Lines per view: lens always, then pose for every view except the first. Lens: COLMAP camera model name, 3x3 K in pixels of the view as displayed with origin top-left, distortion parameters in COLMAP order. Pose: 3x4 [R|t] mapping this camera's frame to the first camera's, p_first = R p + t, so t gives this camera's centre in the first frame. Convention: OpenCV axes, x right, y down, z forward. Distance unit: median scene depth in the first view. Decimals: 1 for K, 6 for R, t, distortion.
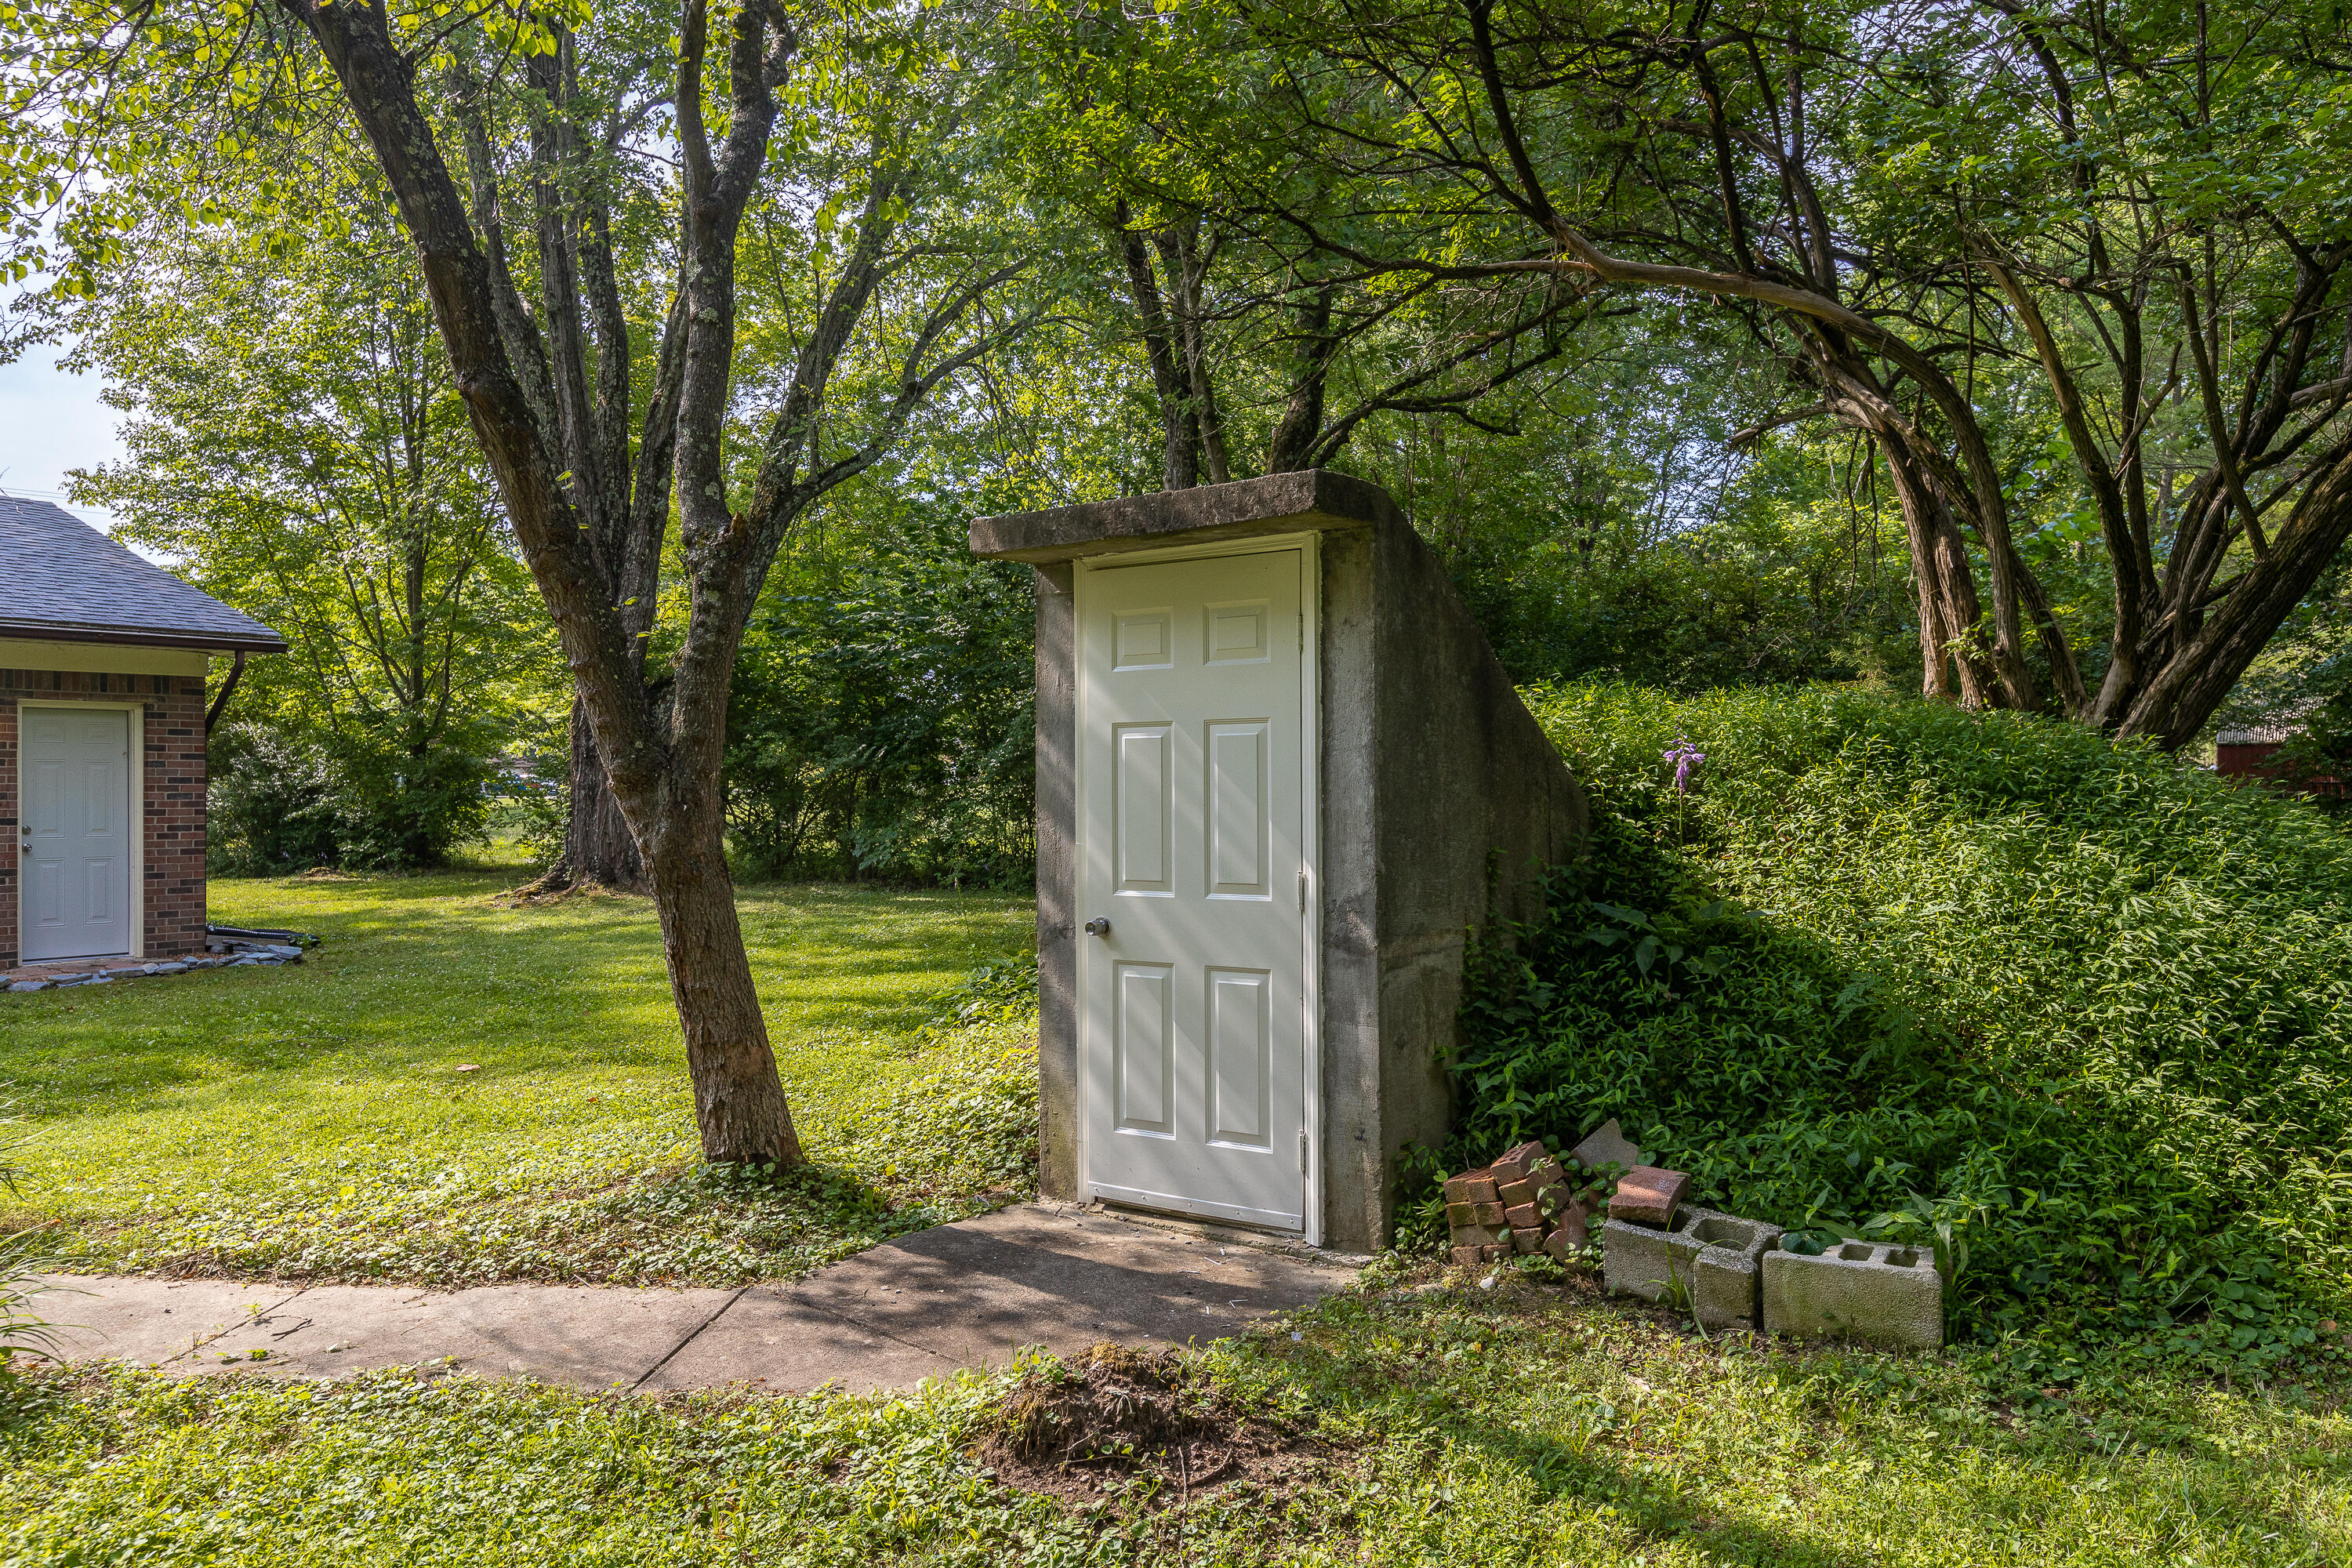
lens RADIAL K [[1604.2, 0, 1176.0], [0, 1604.2, 784.0], [0, 0, 1]] dist [-0.003007, -0.001283]
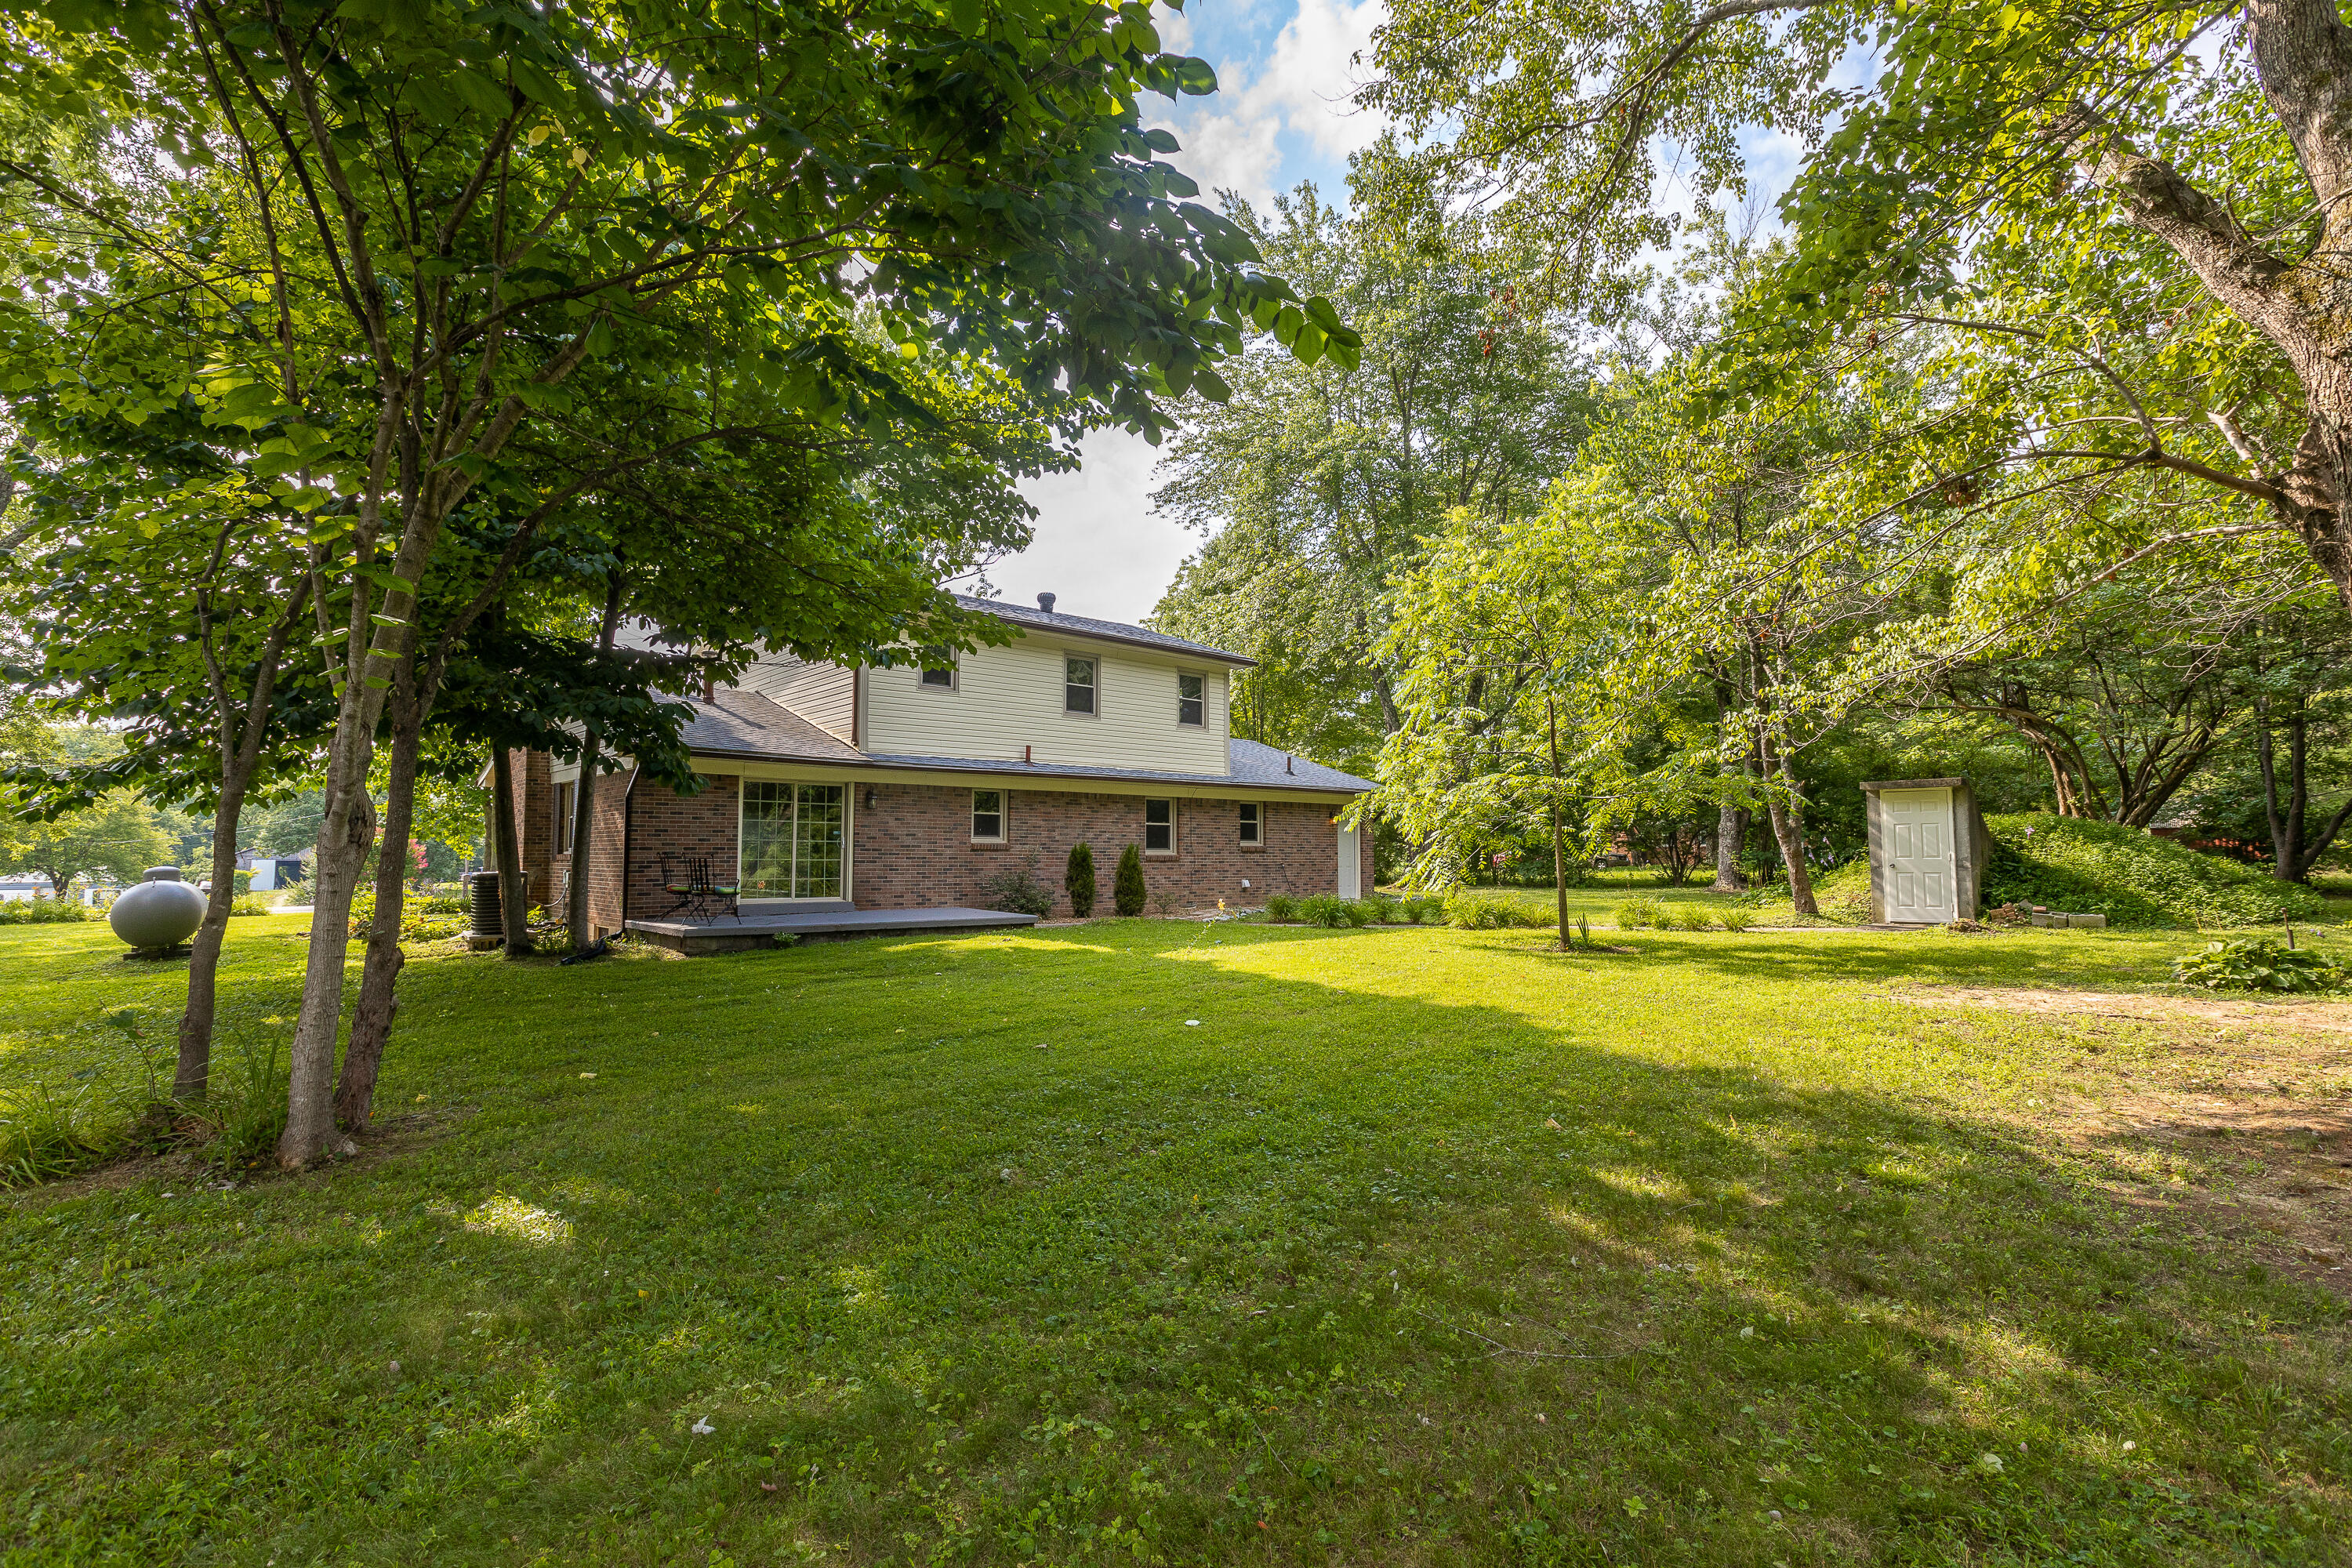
lens RADIAL K [[1061.3, 0, 1176.0], [0, 1061.3, 784.0], [0, 0, 1]] dist [0.001206, 0.001482]
pose [[0.986407, -0.008517, -0.164101, -1.581398], [-0.002209, 0.997878, -0.065067, 0.053012], [0.164307, 0.064546, 0.984295, -2.425957]]
